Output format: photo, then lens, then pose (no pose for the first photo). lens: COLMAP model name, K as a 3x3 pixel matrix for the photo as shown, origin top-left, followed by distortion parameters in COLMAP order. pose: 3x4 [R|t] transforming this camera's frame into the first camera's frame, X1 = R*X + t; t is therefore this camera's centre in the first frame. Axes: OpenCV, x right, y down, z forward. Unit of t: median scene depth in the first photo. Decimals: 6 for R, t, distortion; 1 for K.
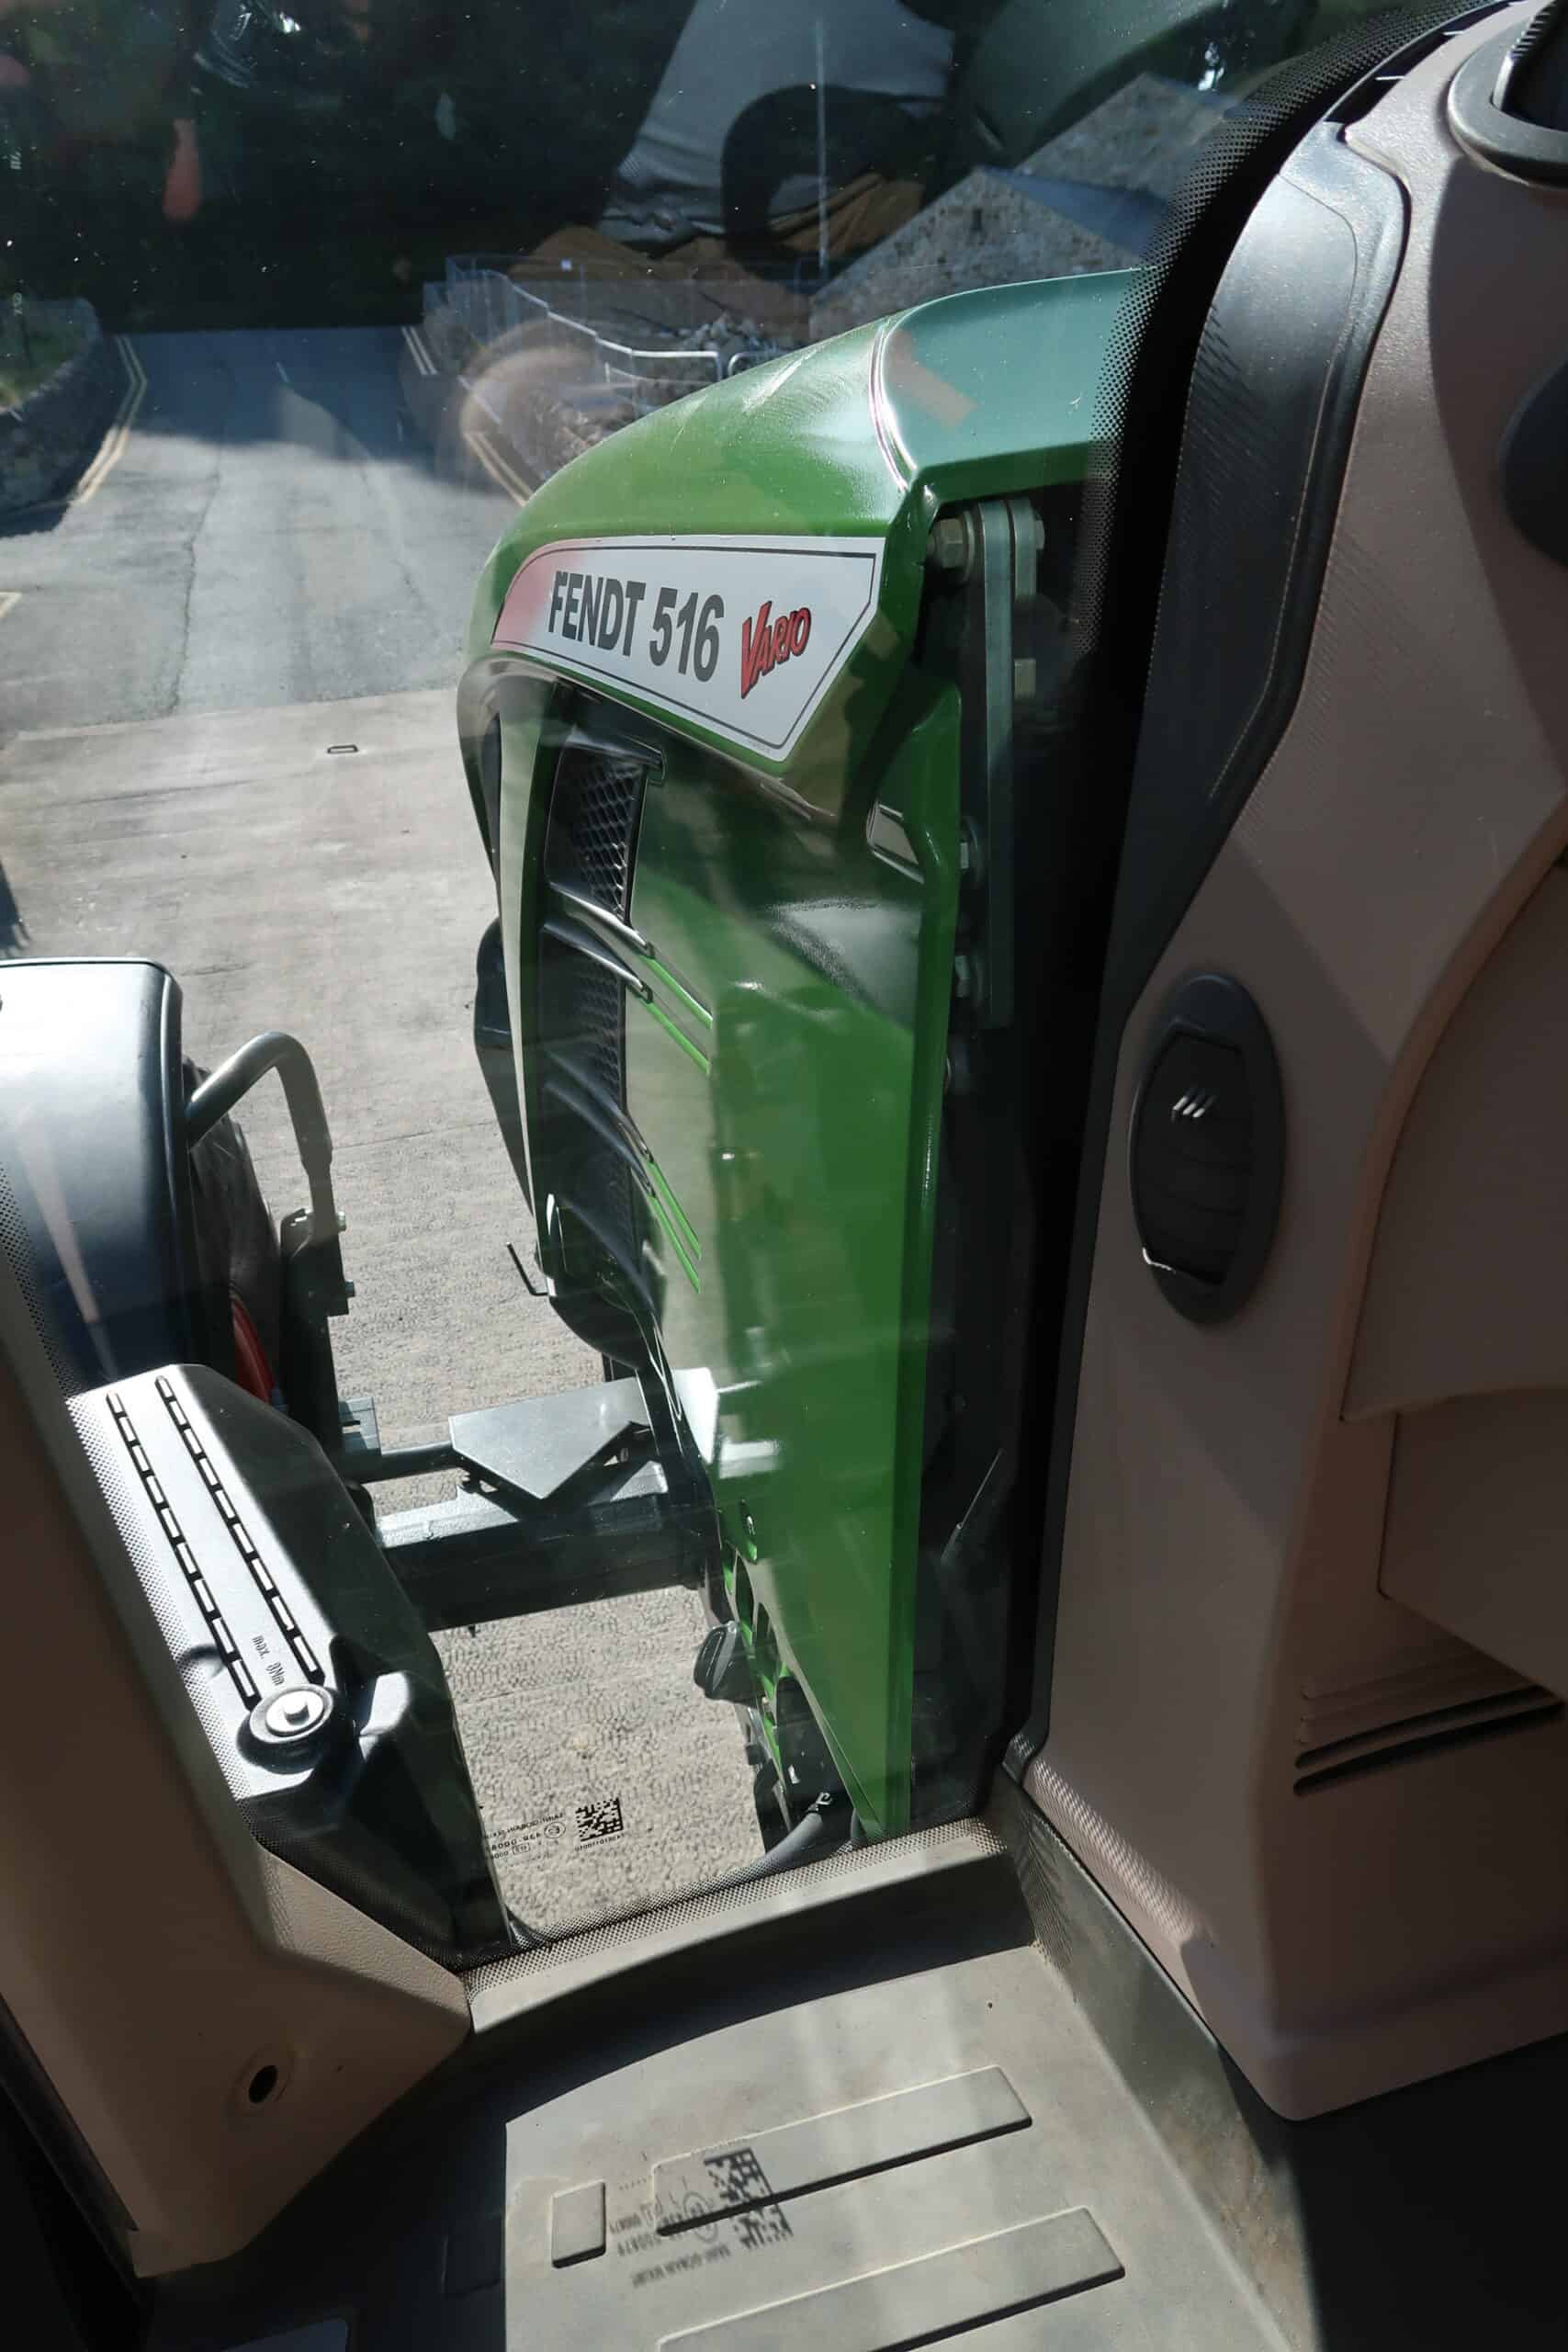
lens RADIAL K [[1619.4, 0, 781.4], [0, 1619.4, 1184.1], [0, 0, 1]] dist [-0.026126, 0.010589]
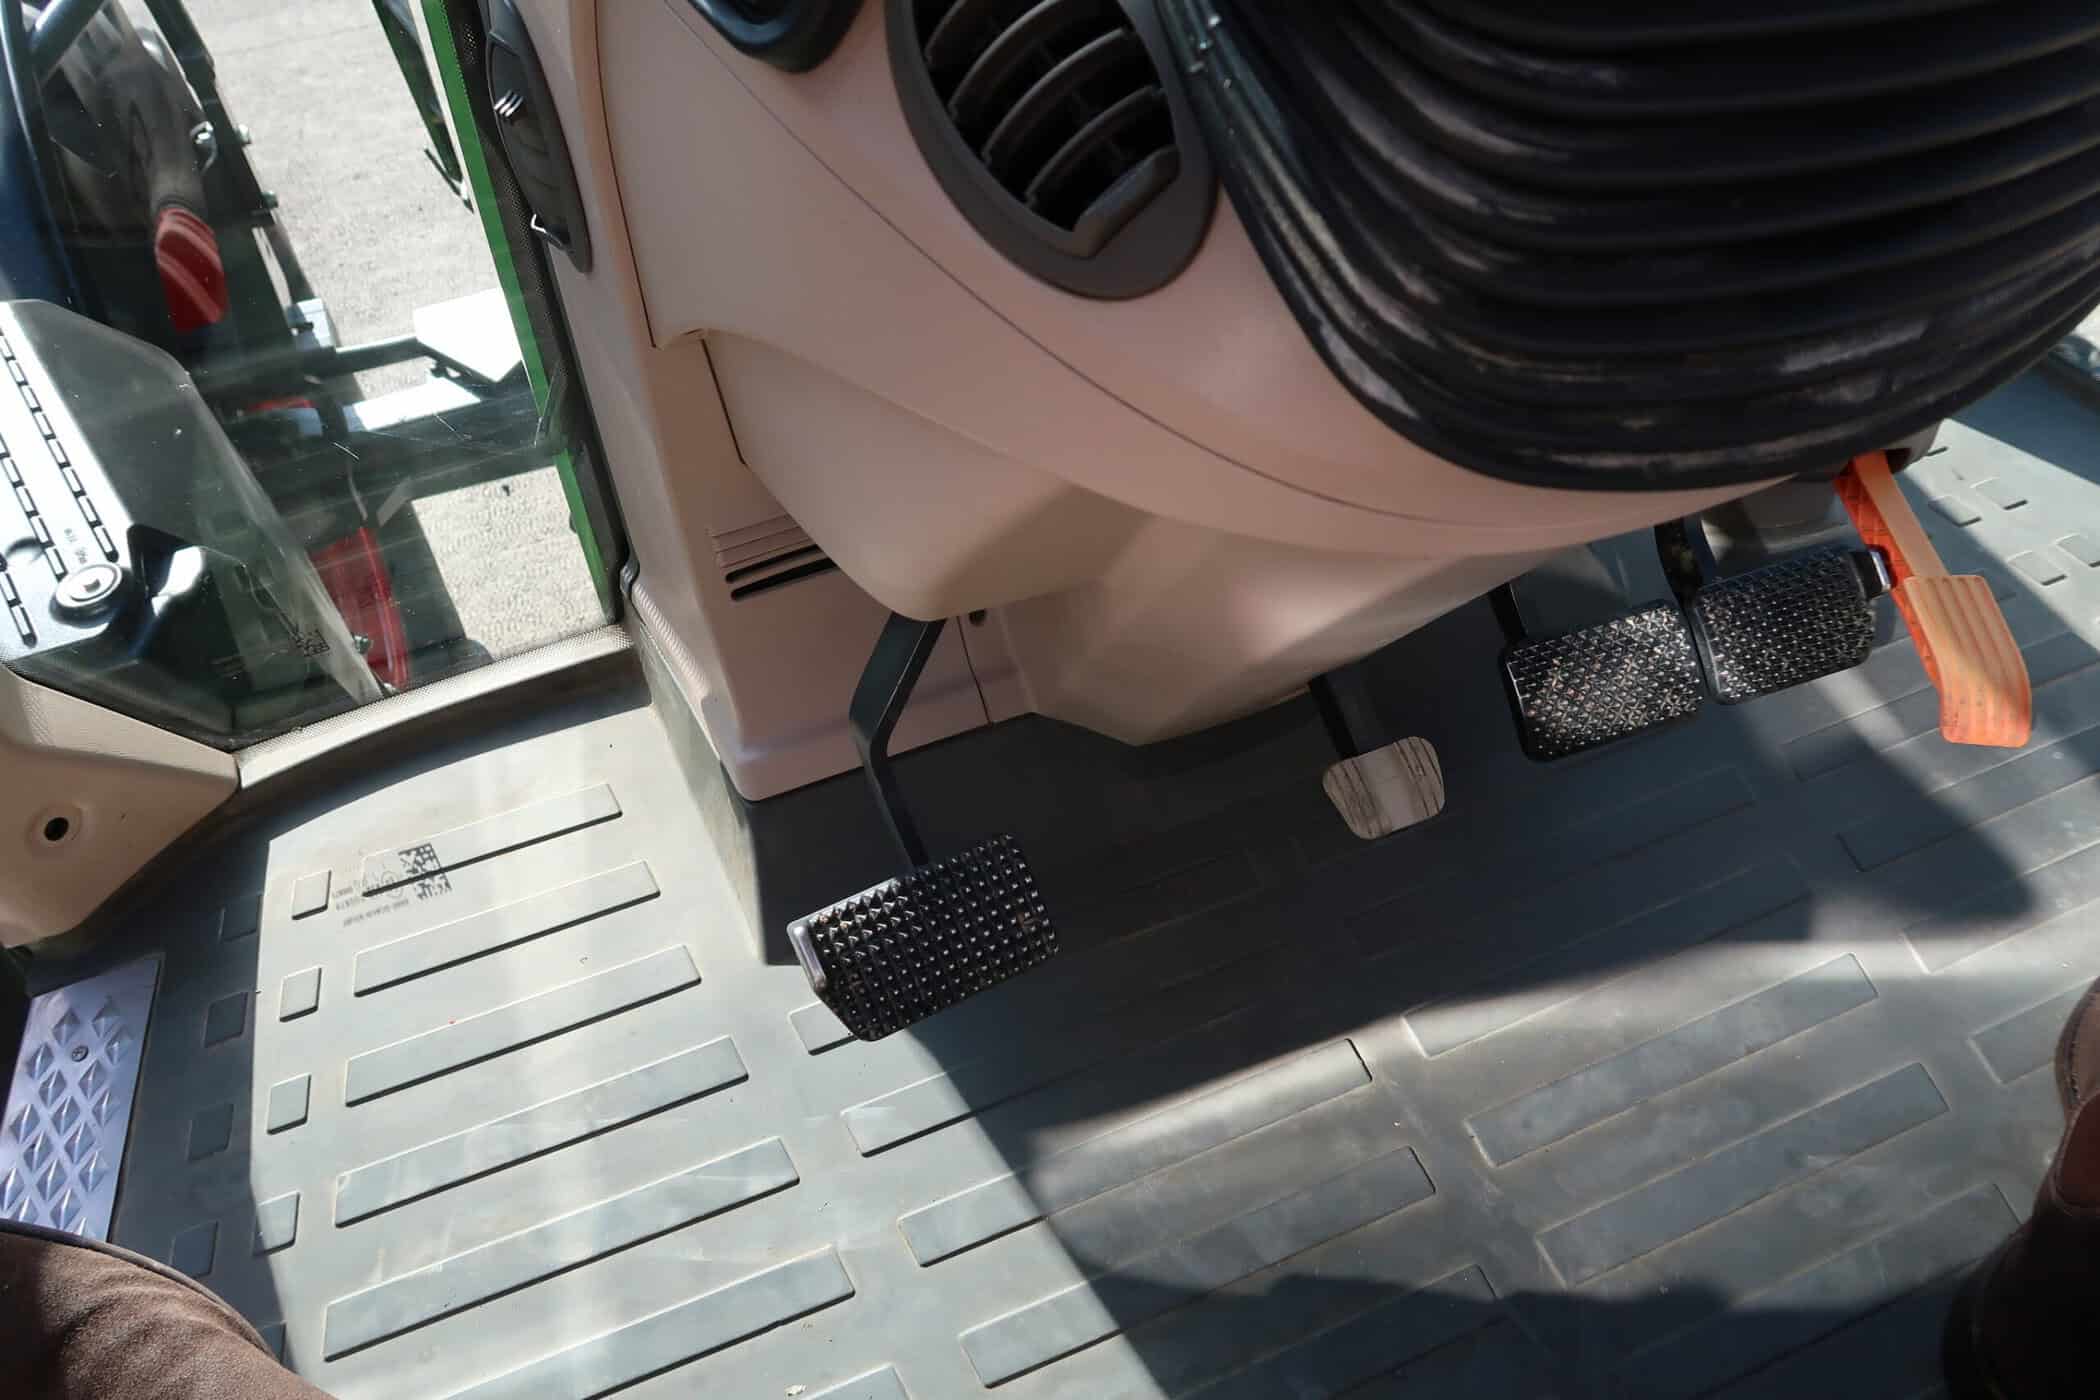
lens RADIAL K [[1446.0, 0, 1043.5], [0, 1446.0, 694.0], [0, 0, 1]] dist [-0.026126, 0.010589]
pose [[0.993949, -0.067181, 0.086899, 0.396301], [0.024931, 0.908485, 0.417174, -0.064483], [-0.106973, -0.412483, 0.904663, -0.195657]]
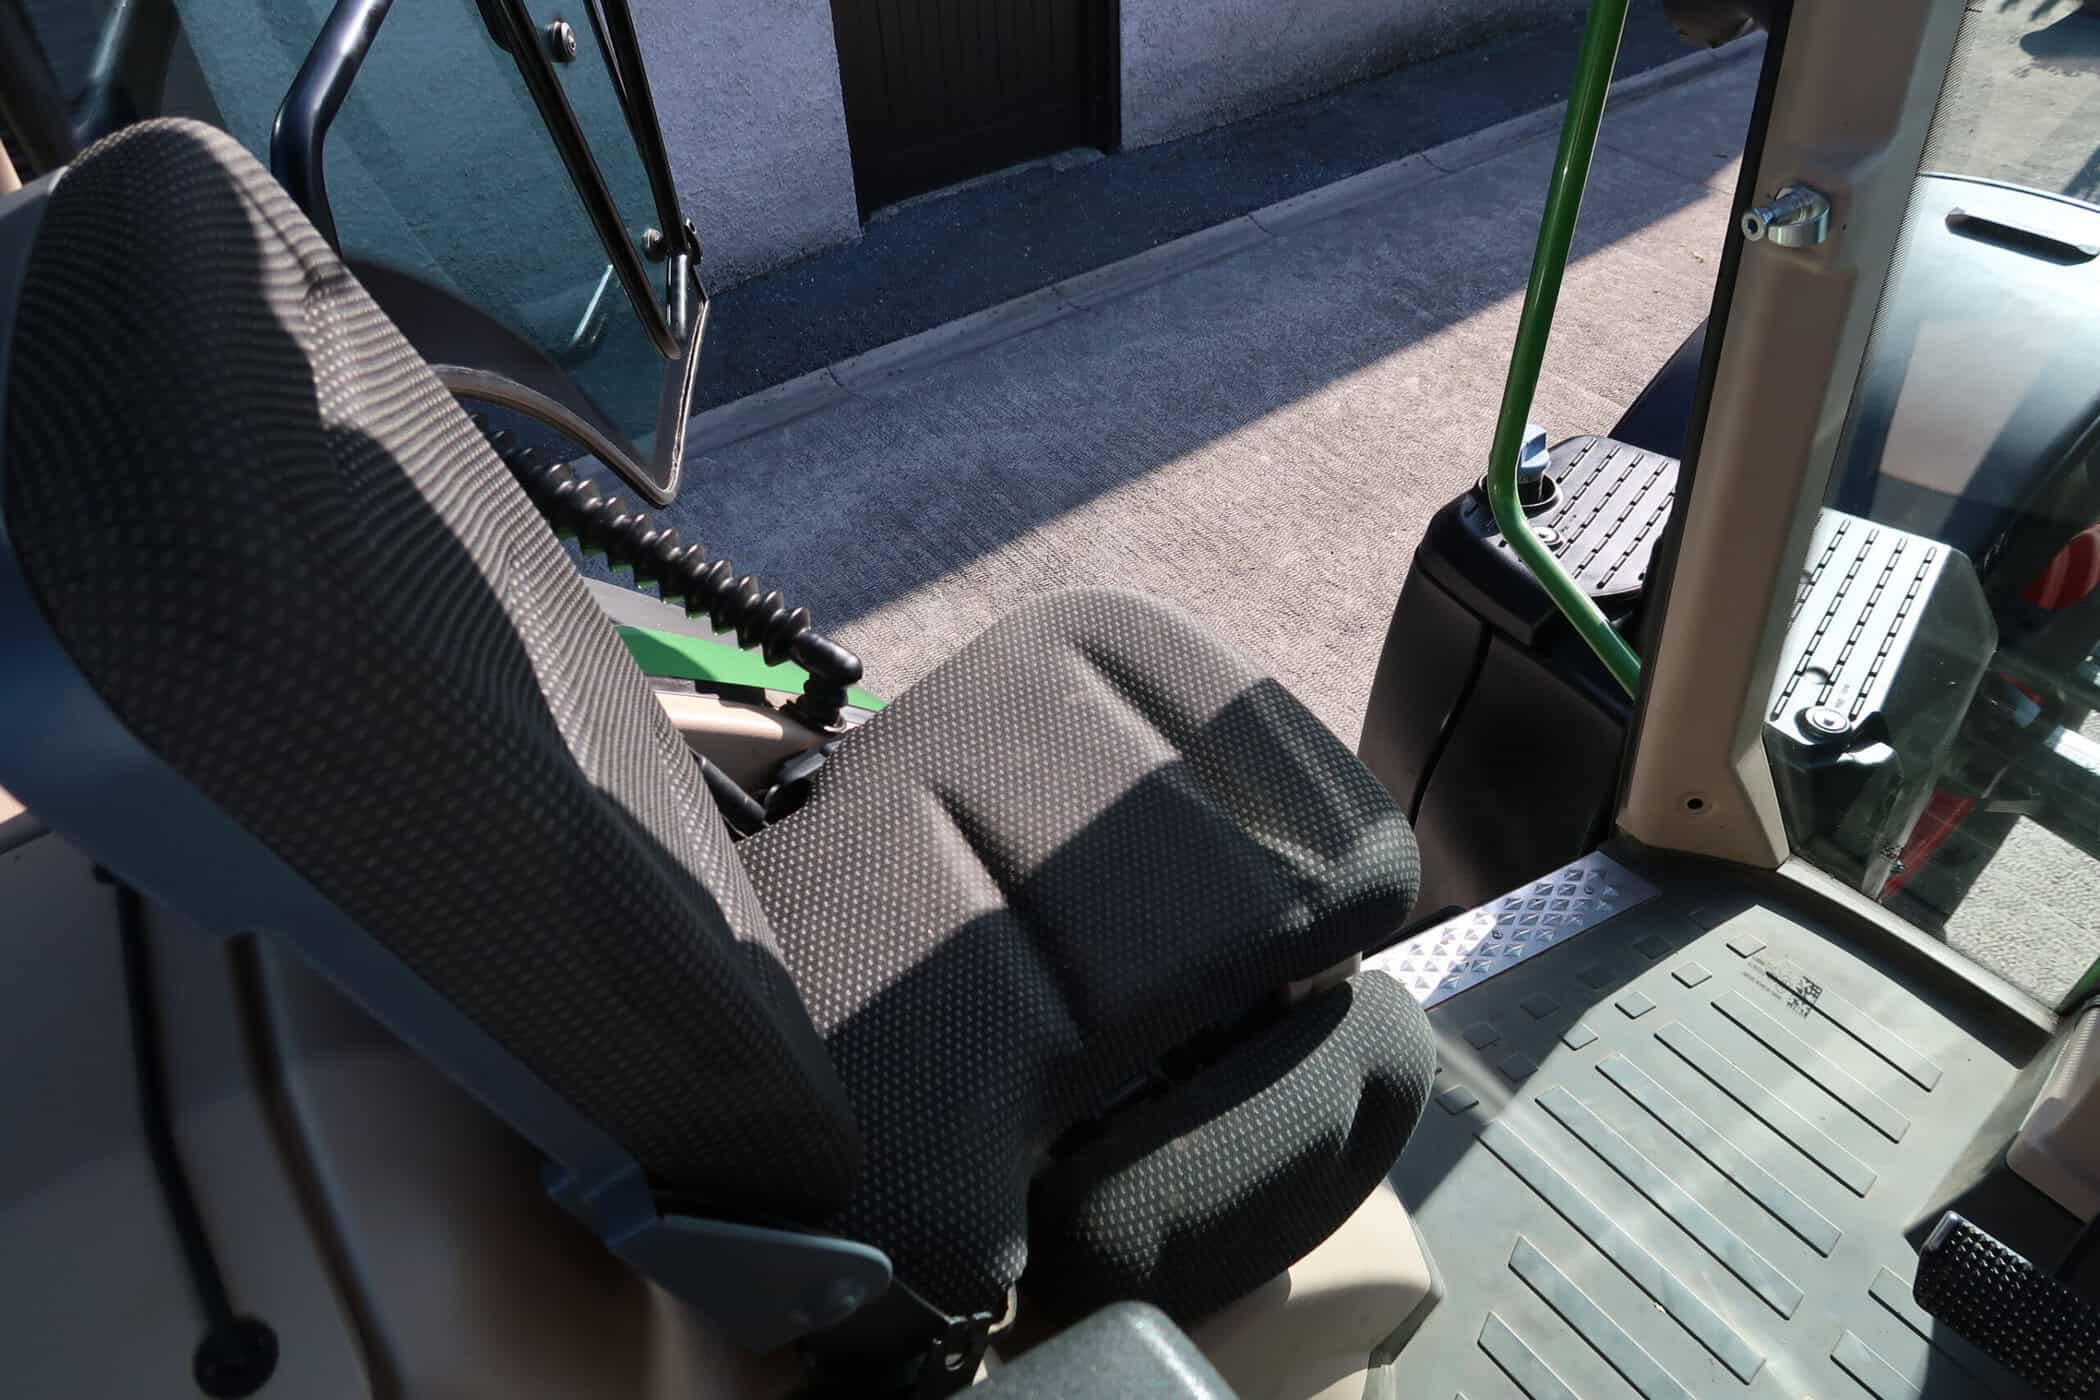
lens RADIAL K [[1446.0, 0, 1043.5], [0, 1446.0, 694.0], [0, 0, 1]] dist [-0.026126, 0.010589]
pose [[0.358065, 0.656533, -0.663892, 0.571486], [-0.392033, 0.751038, 0.531273, -0.295627], [0.847407, 0.070037, 0.526304, -0.867575]]
